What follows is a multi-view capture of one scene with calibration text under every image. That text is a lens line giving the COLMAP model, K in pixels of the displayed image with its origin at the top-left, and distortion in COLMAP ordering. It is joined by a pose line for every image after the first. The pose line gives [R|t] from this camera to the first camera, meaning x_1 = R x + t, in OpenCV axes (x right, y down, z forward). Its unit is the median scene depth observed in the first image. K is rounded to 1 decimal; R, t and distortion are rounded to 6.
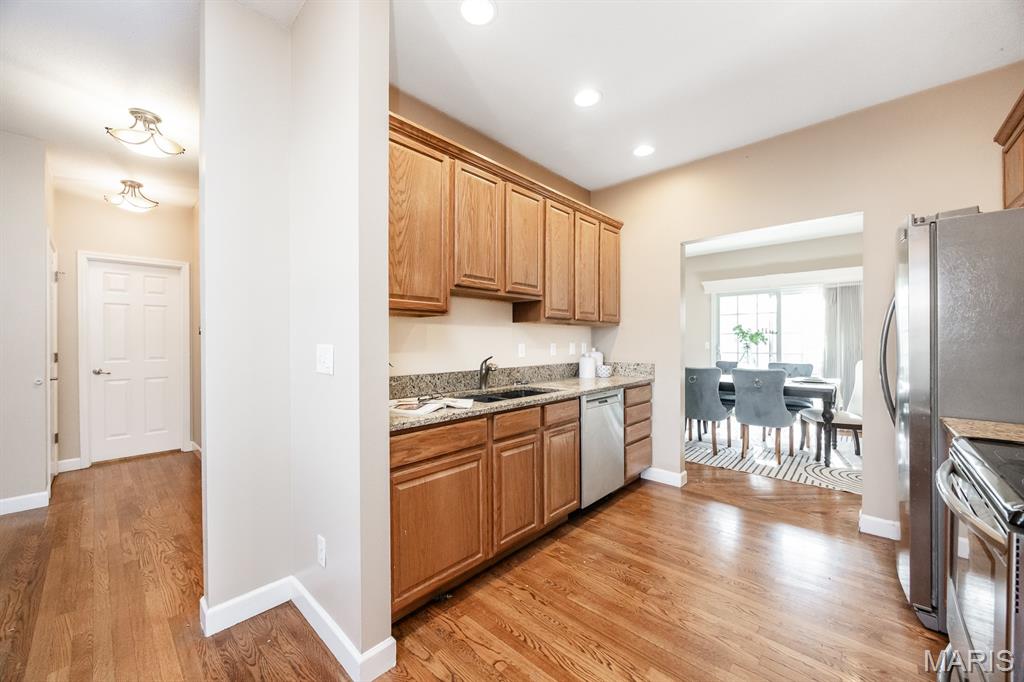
lens RADIAL K [[394.5, 0, 511.7], [0, 394.5, 341.5], [0, 0, 1]] dist [-0.002407, 0.000001]
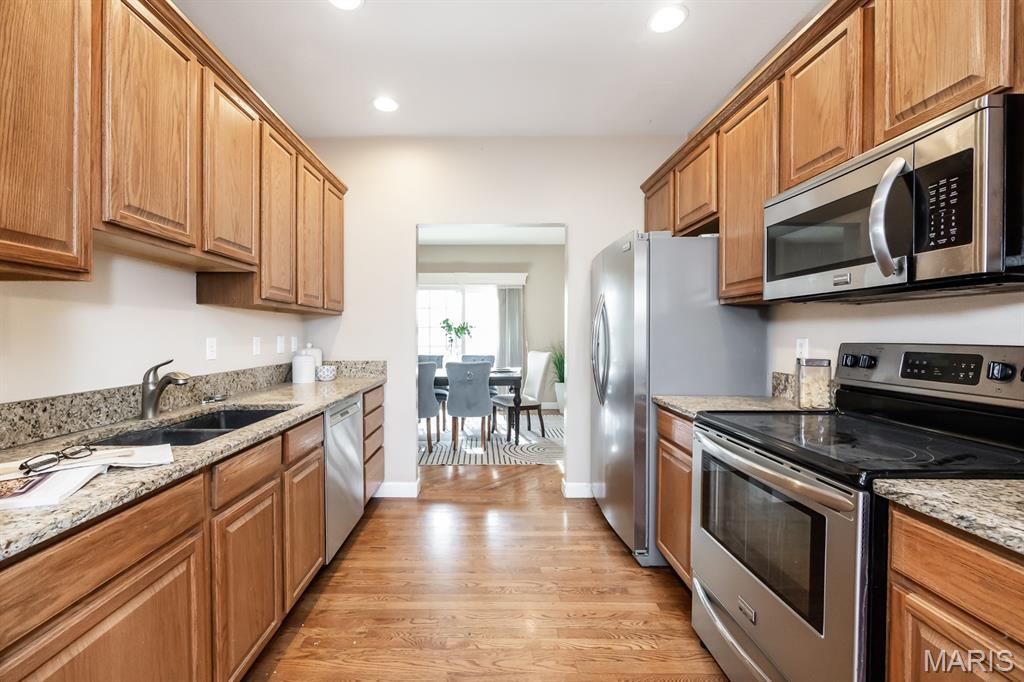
lens RADIAL K [[428.7, 0, 508.5], [0, 428.7, 338.8], [0, 0, 1]] dist [-0.006569, 0.000989]
pose [[0.735518, -0.003861, 0.677495, -0.097254], [-0.001787, 0.999969, 0.007640, 0.001086], [-0.677503, -0.006830, 0.735488, 0.179832]]
